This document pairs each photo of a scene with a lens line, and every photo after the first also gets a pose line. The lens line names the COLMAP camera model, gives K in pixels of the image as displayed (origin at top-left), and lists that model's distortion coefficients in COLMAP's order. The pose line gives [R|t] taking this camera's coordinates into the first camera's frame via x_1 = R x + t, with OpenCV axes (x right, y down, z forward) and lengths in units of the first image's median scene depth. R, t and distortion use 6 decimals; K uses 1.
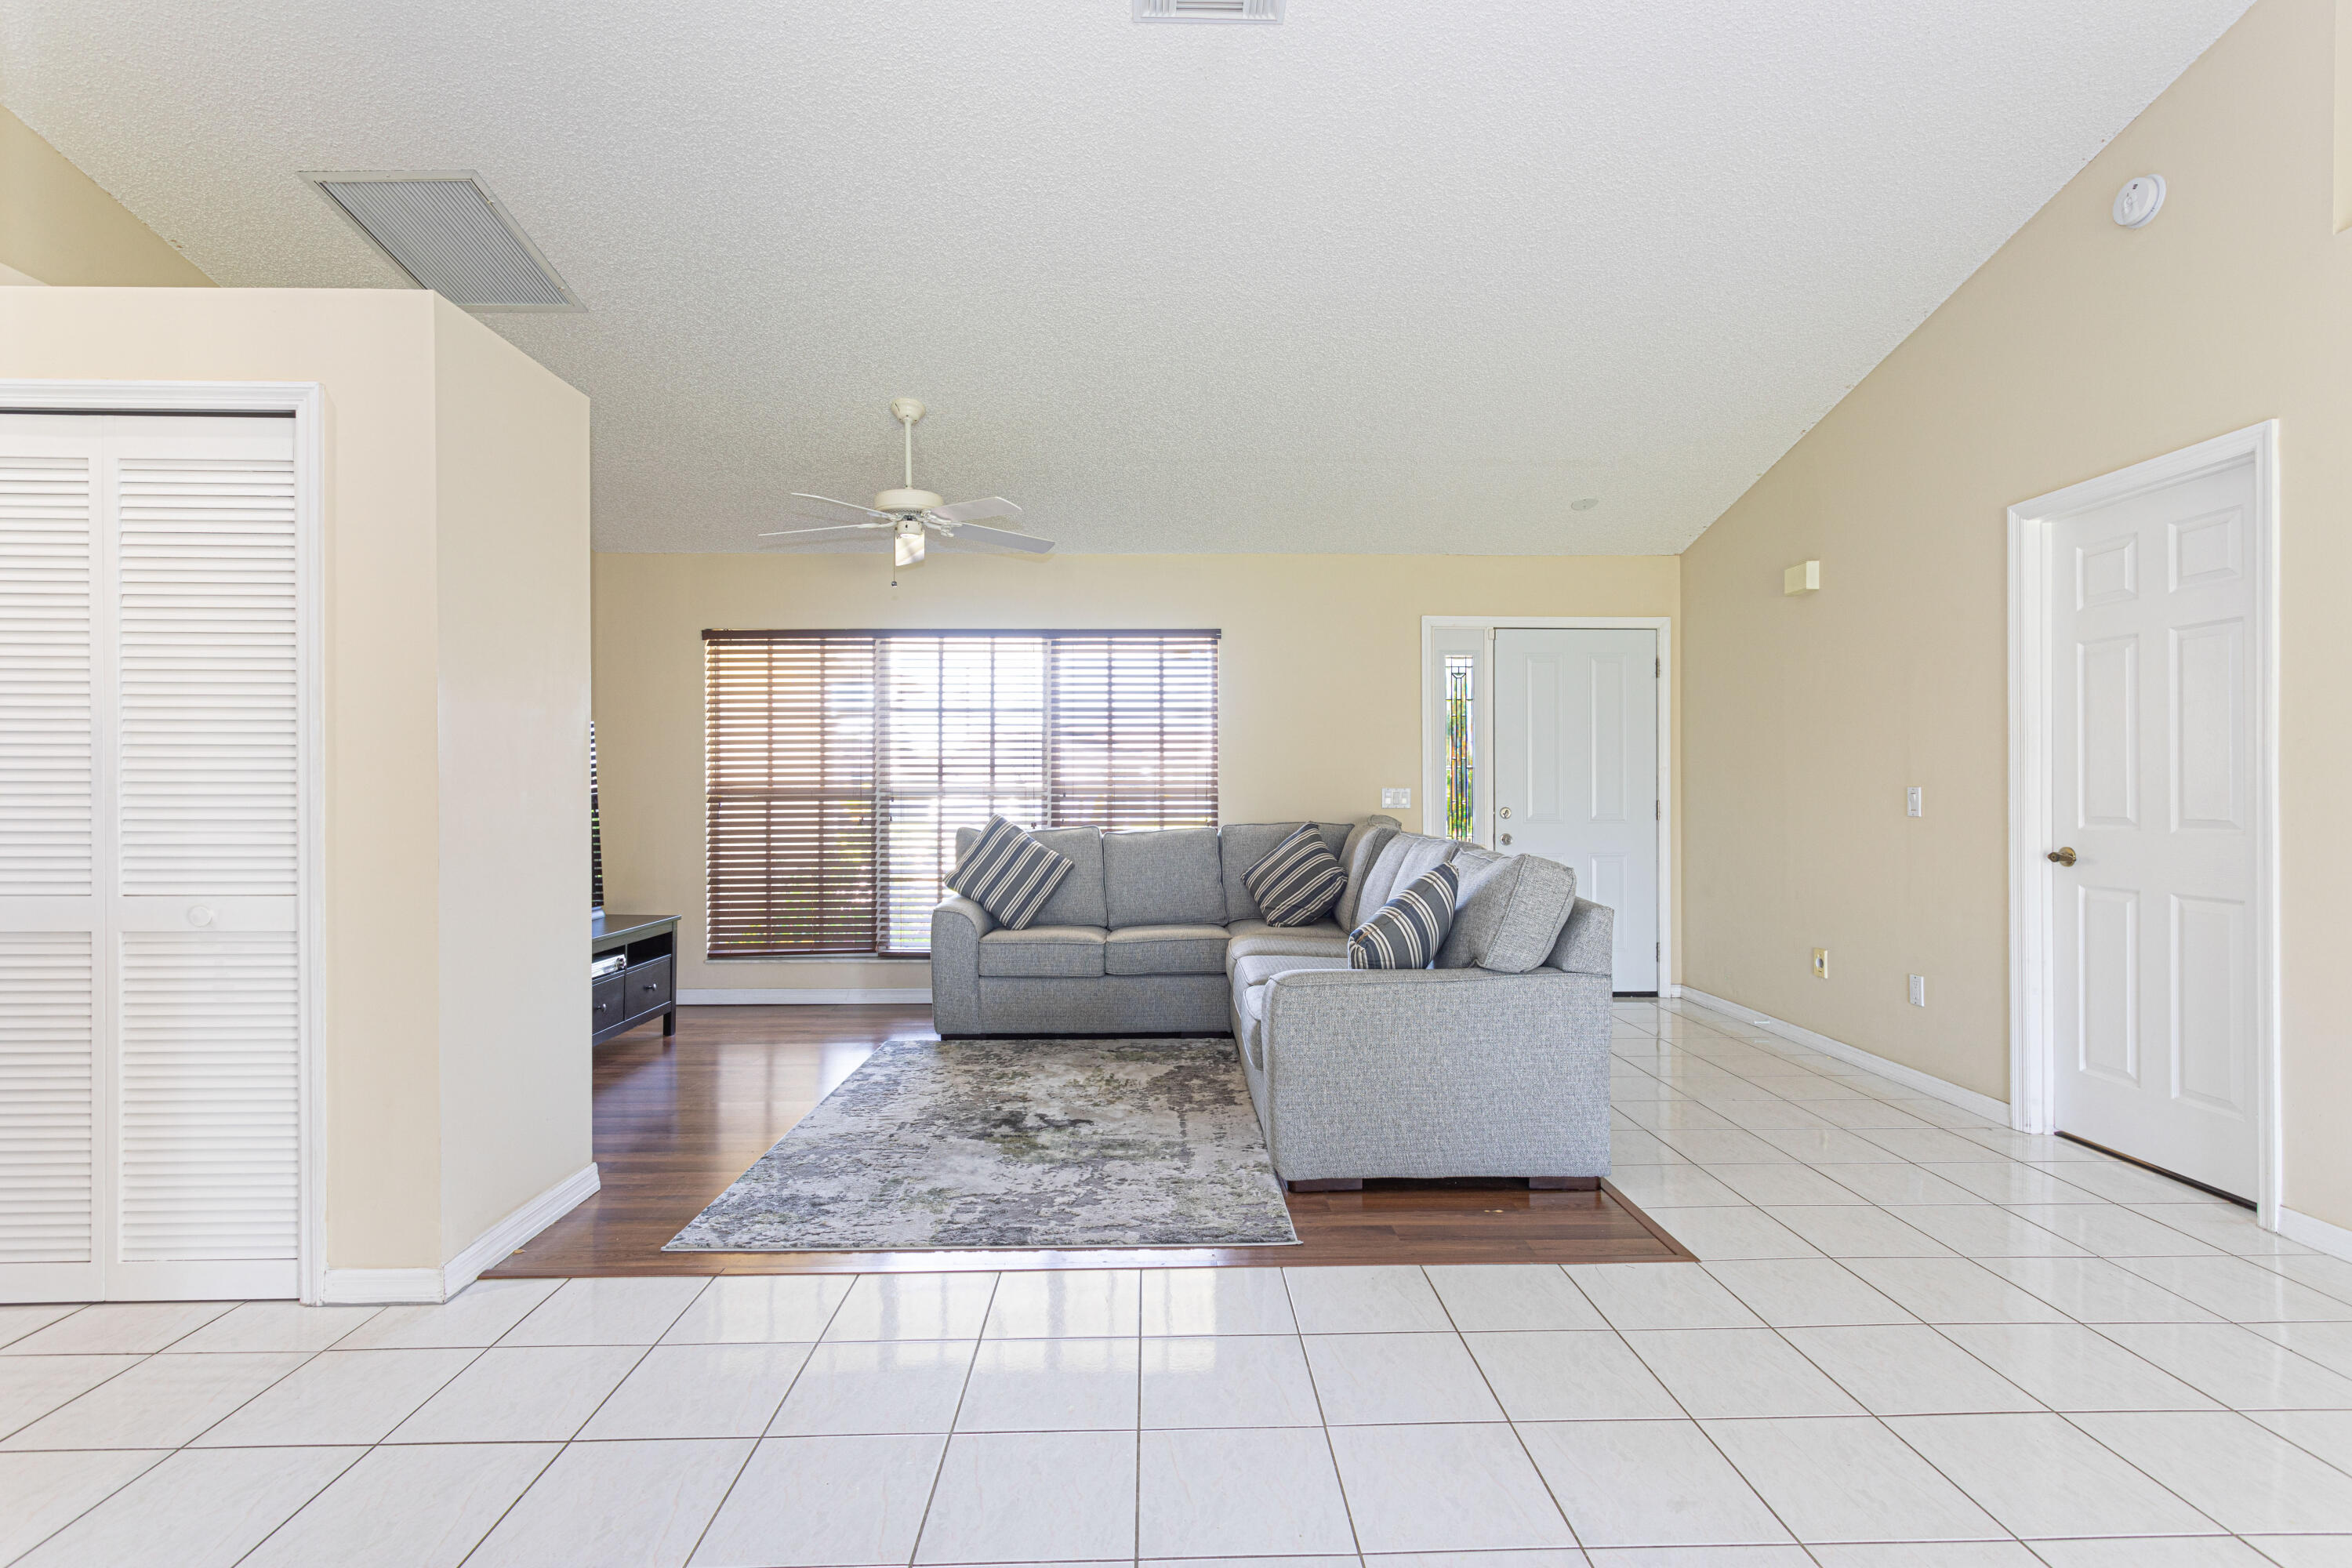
lens RADIAL K [[1137.3, 0, 1176.0], [0, 1137.3, 784.0], [0, 0, 1]] dist [0.004542, 0.001301]
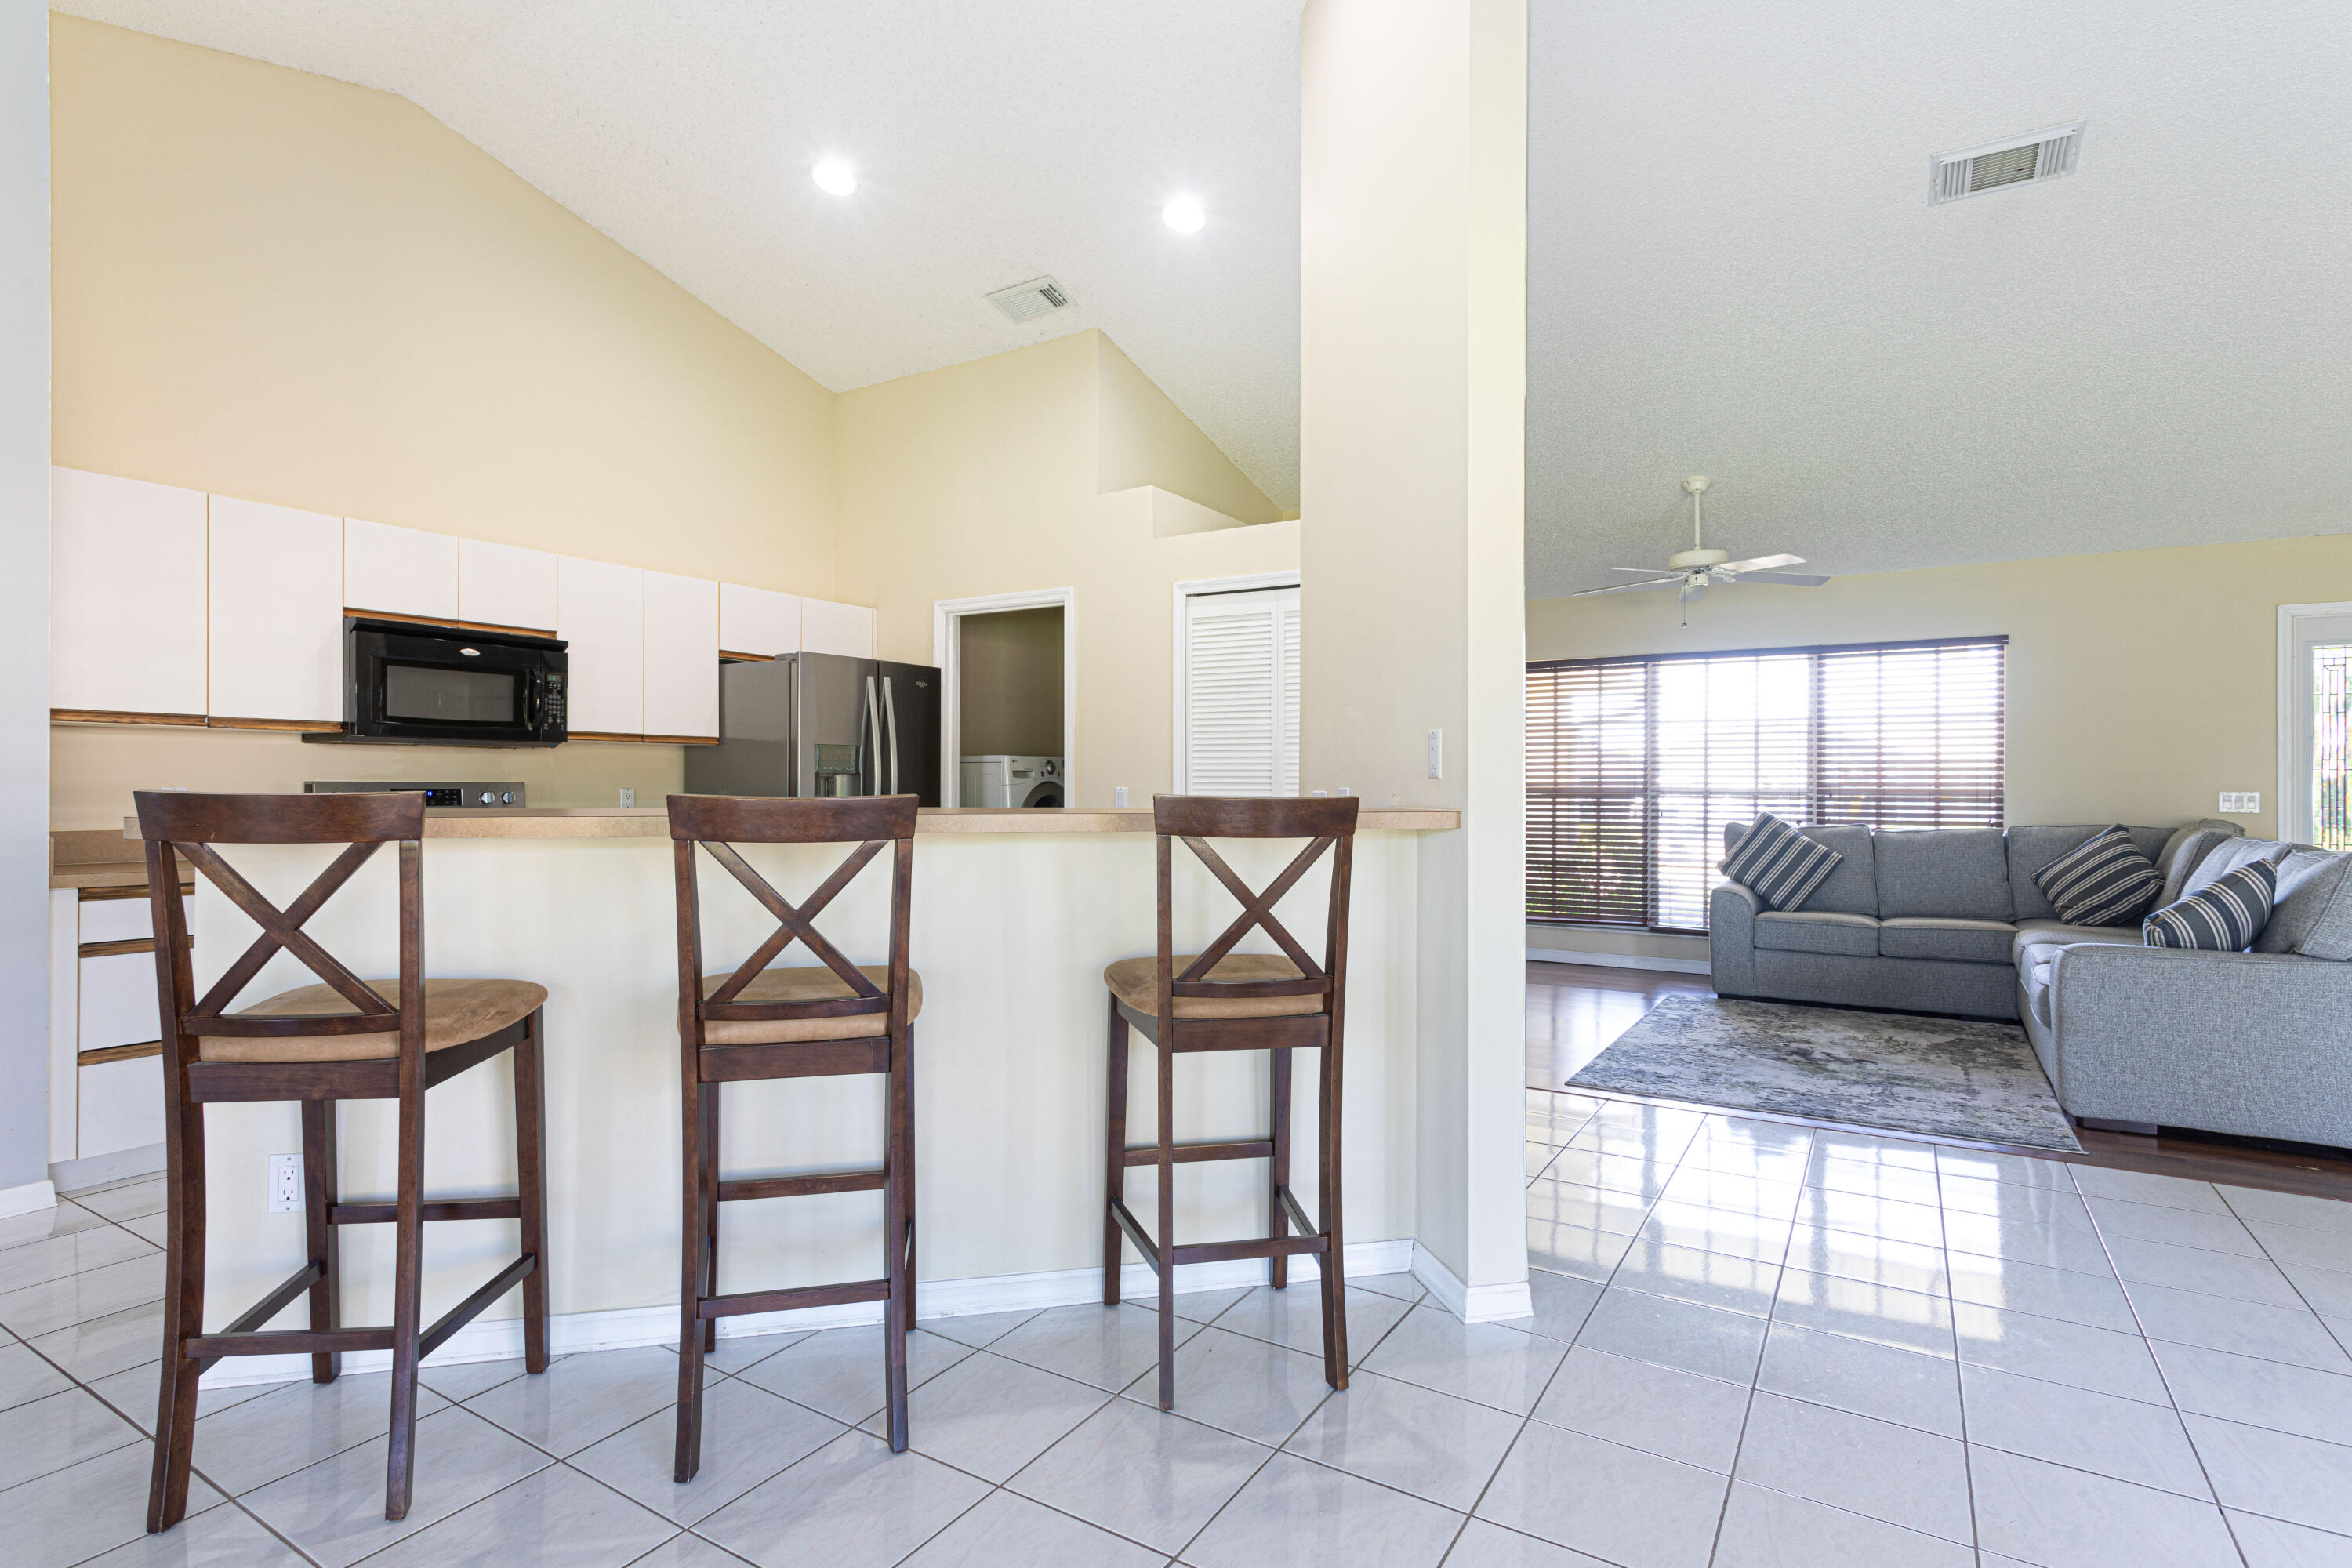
lens RADIAL K [[1174.0, 0, 1146.1], [0, 1174.0, 785.9], [0, 0, 1]] dist [0.000925, 0.000628]
pose [[0.829918, 0.004533, -0.557867, -0.016744], [-0.002837, 0.999988, 0.003906, -0.002603], [0.557879, -0.001660, 0.829921, -0.368842]]
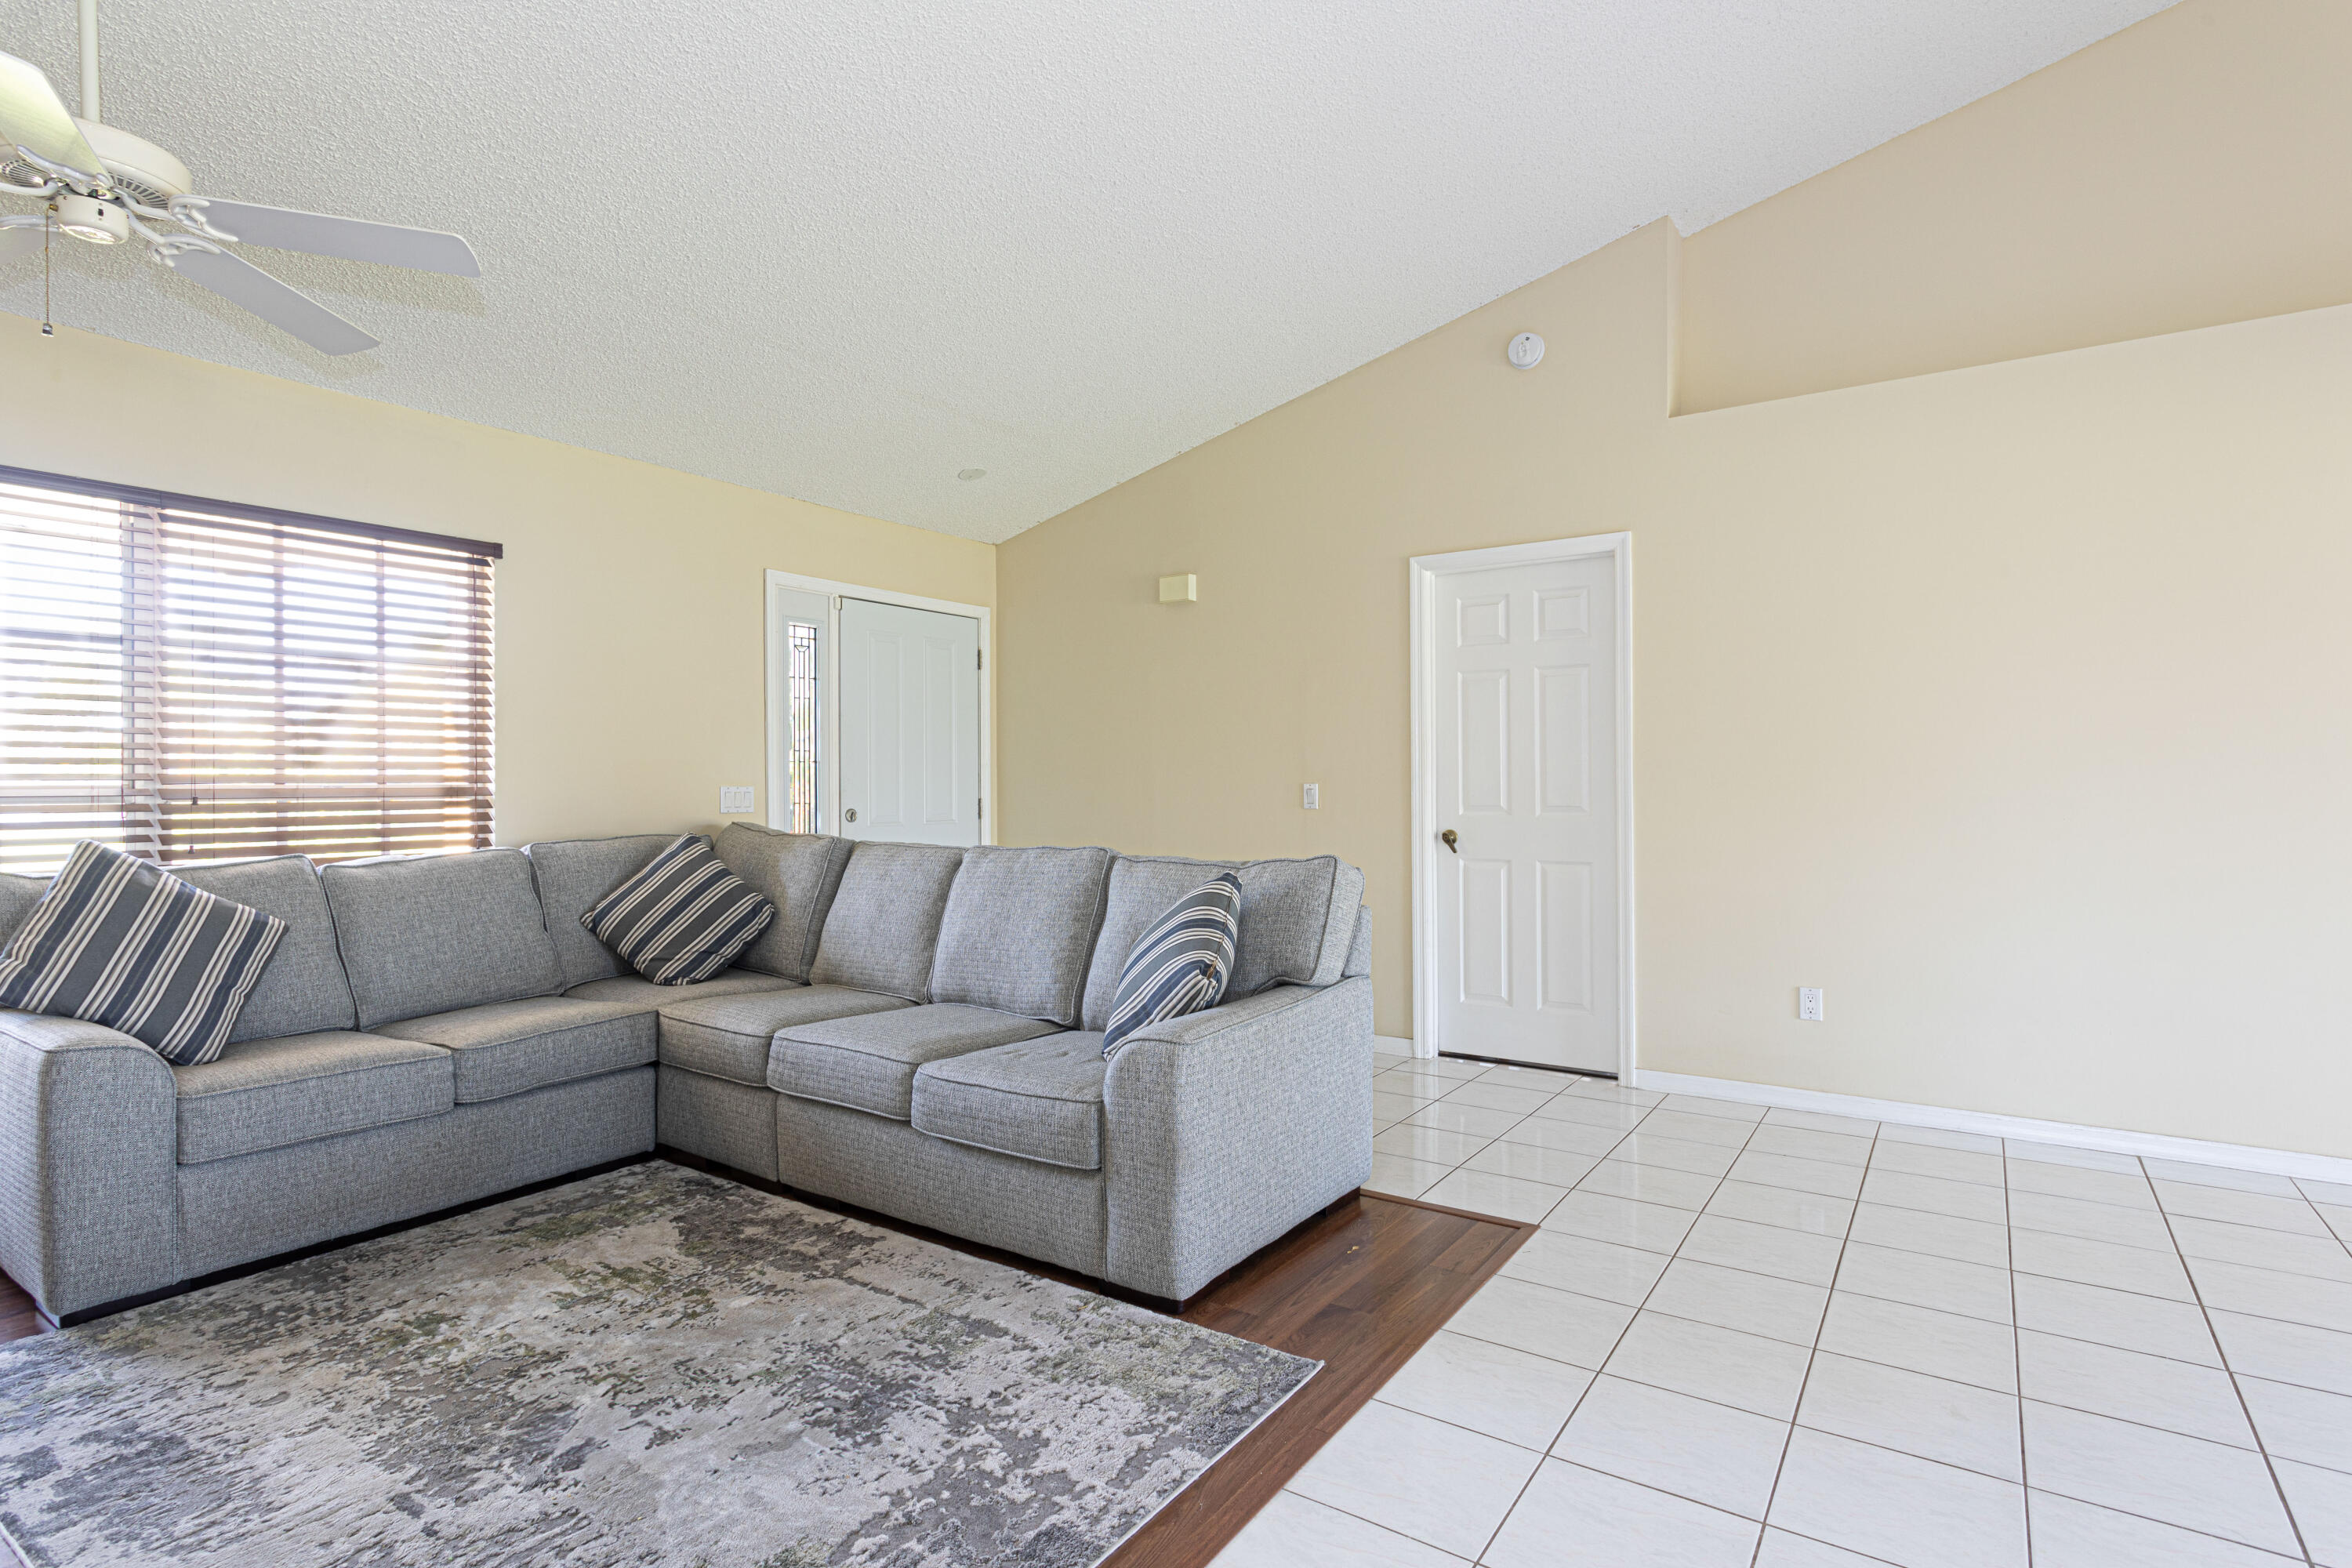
lens RADIAL K [[1183.0, 0, 1196.8], [0, 1183.0, 777.3], [0, 0, 1]] dist [0.000629, 0.000195]
pose [[0.572935, 0.000910, 0.819600, -0.344232], [0.000682, 0.999999, -0.001587, -0.001121], [-0.819600, 0.001468, 0.572934, 0.336913]]
